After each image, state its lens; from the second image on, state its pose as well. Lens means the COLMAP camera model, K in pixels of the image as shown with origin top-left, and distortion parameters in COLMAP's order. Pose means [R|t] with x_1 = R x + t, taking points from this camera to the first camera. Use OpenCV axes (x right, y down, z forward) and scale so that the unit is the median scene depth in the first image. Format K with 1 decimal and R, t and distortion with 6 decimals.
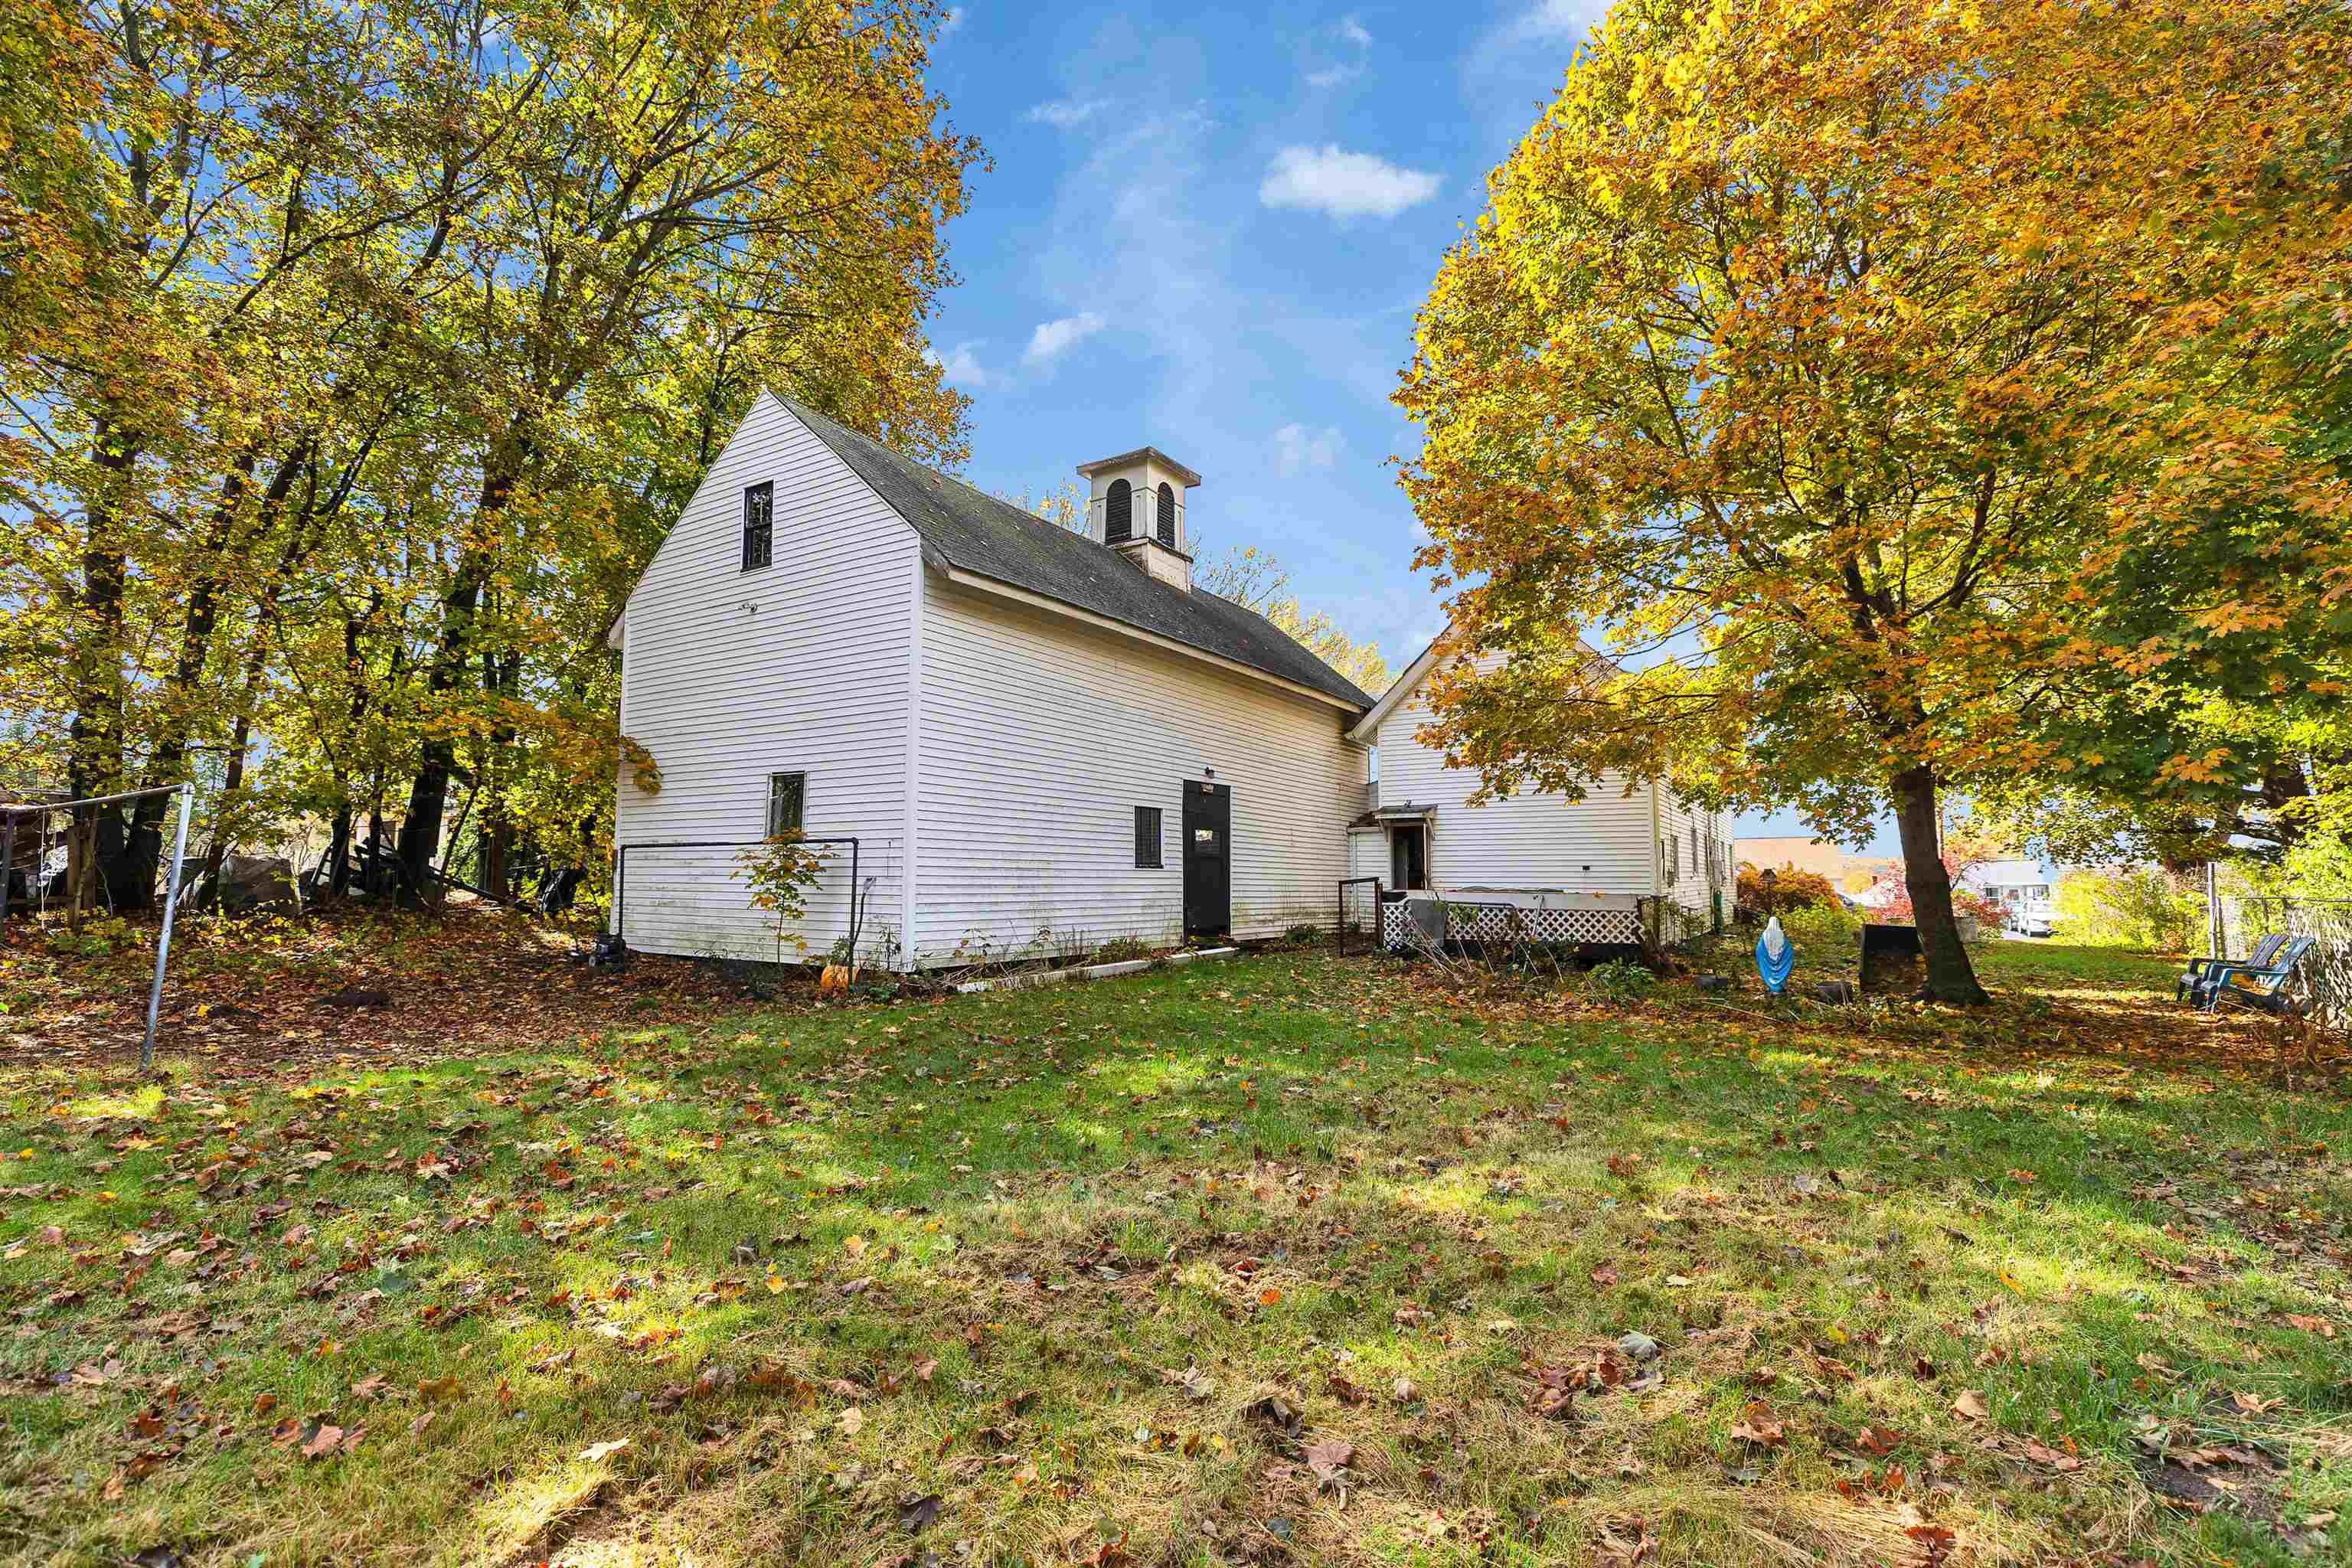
lens RADIAL K [[1058.9, 0, 1166.4], [0, 1058.9, 782.2], [0, 0, 1]] dist [0.006648, -0.002502]
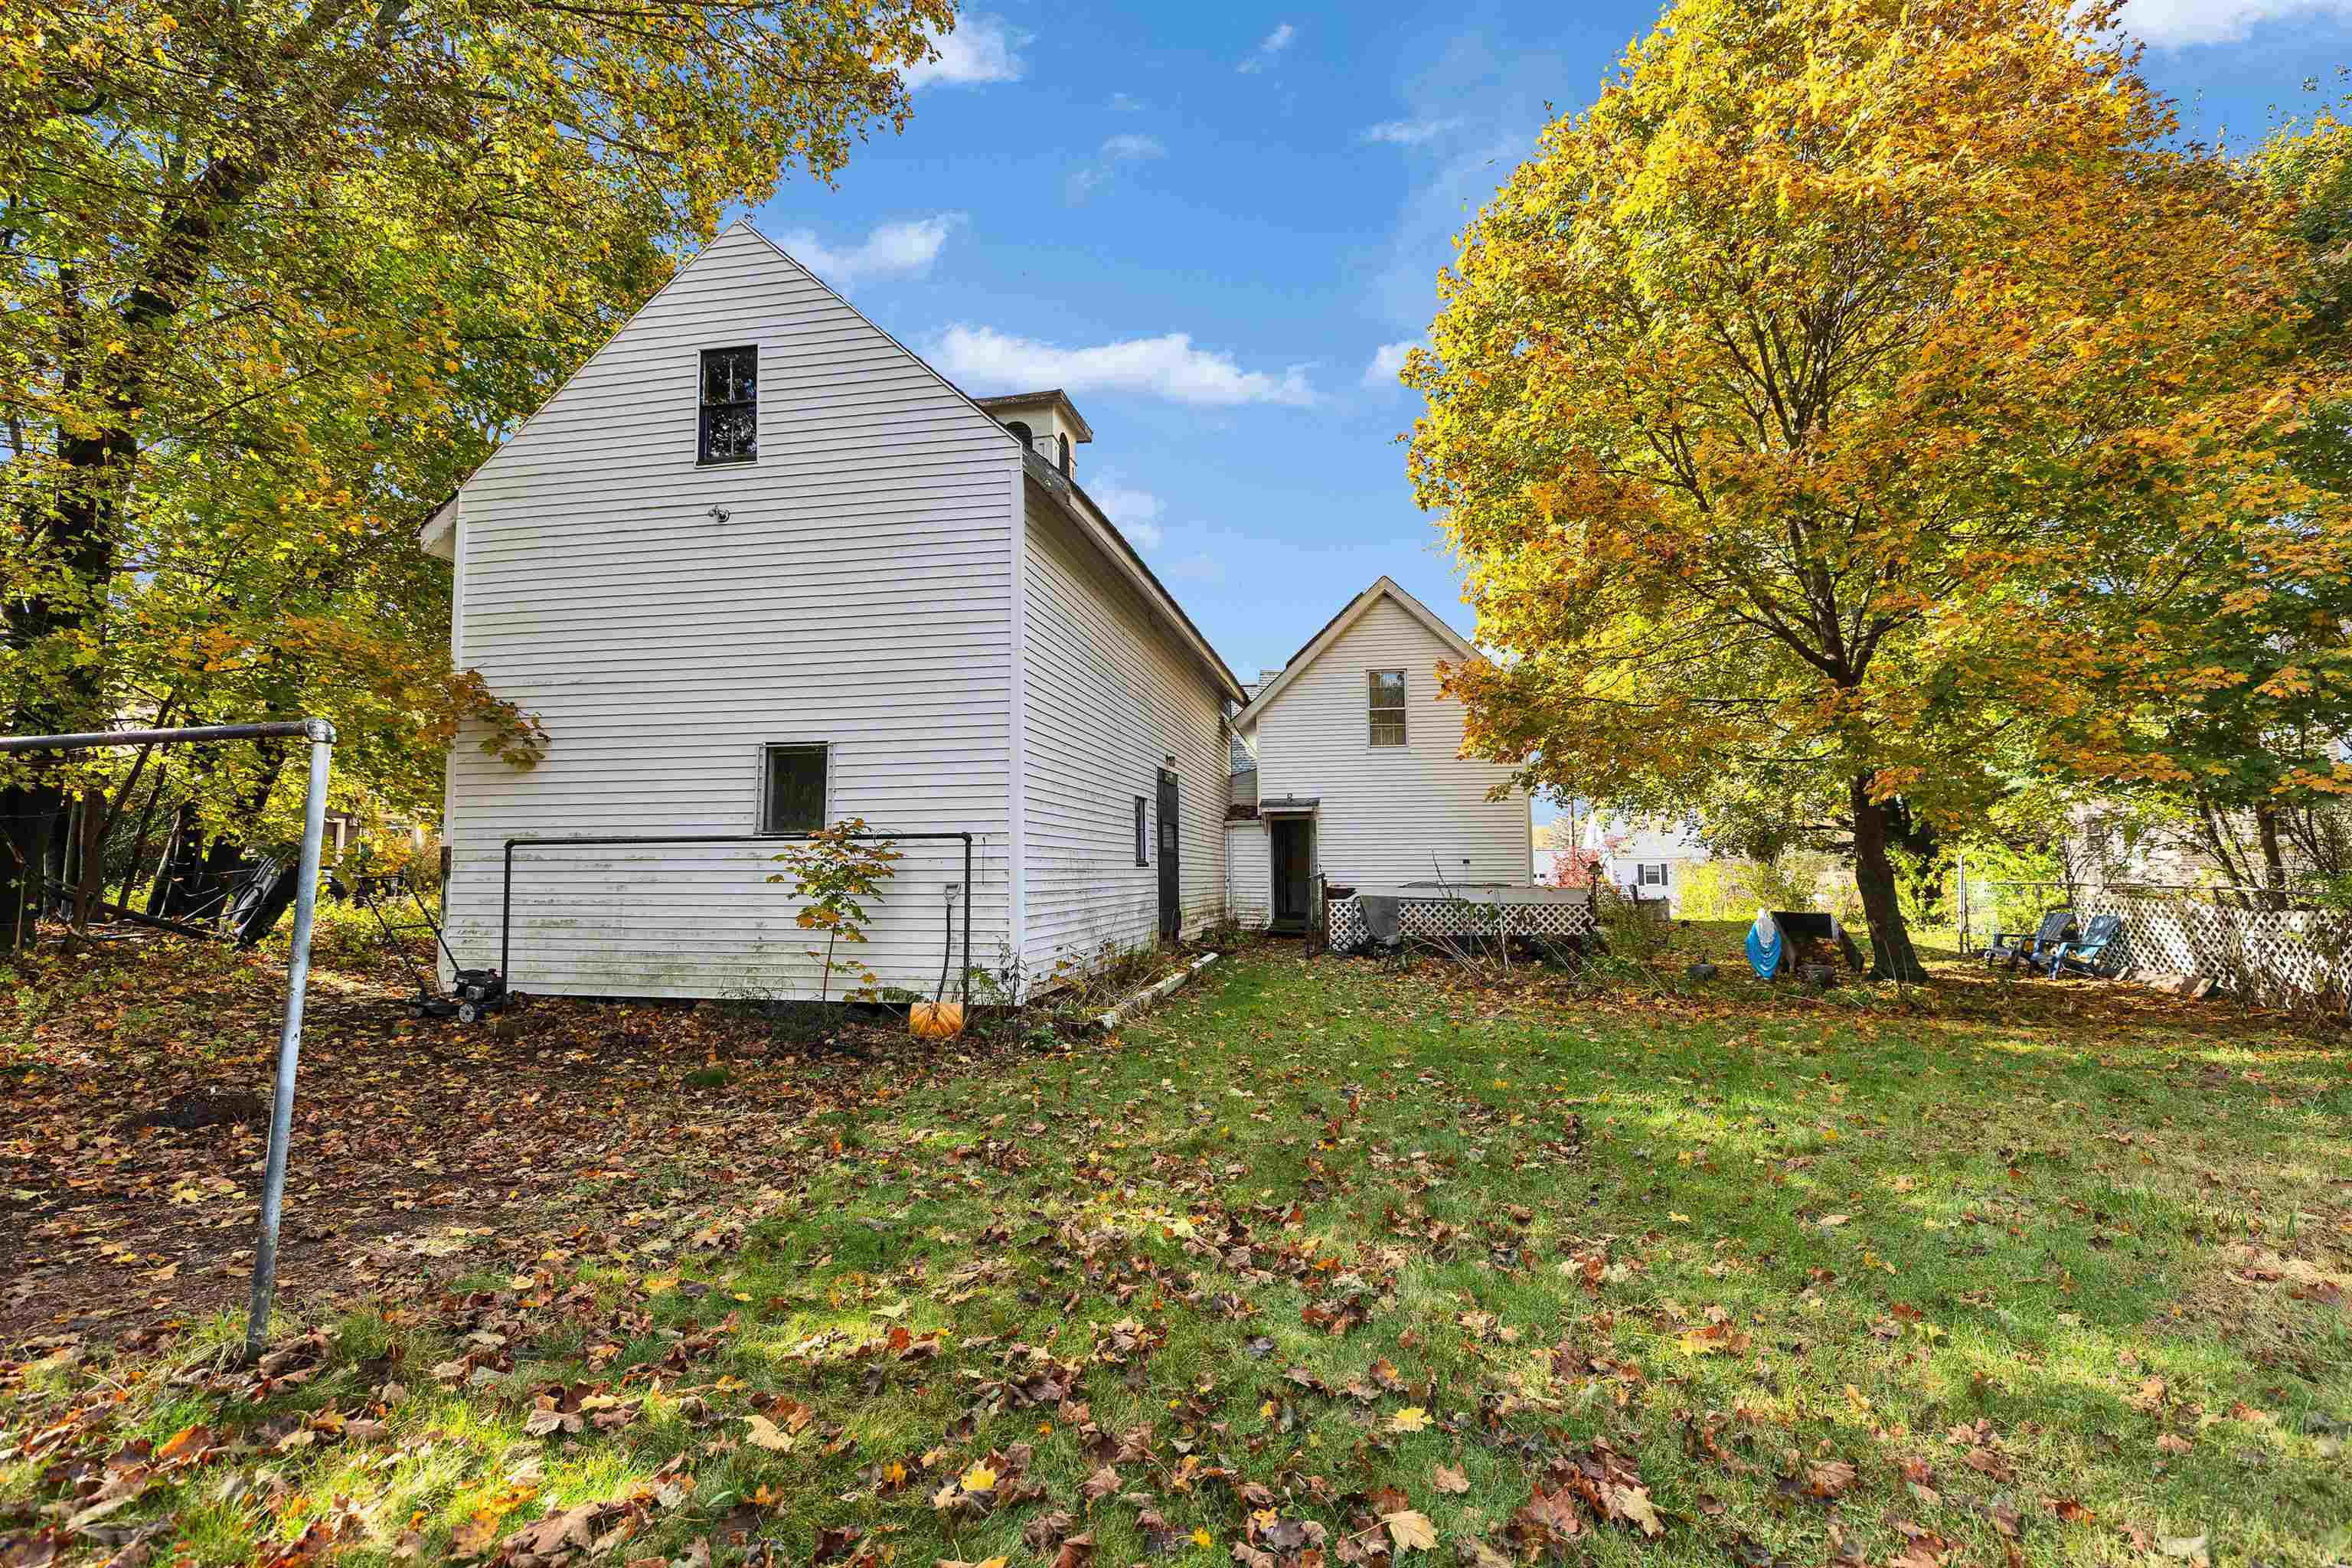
lens RADIAL K [[1058.9, 0, 1181.3], [0, 1058.9, 782.3], [0, 0, 1]] dist [0.006648, -0.002502]
pose [[0.930157, 0.020352, 0.366597, -0.335566], [-0.023638, 0.999711, 0.004476, 0.007951], [-0.366400, -0.012829, 0.930369, 0.186832]]
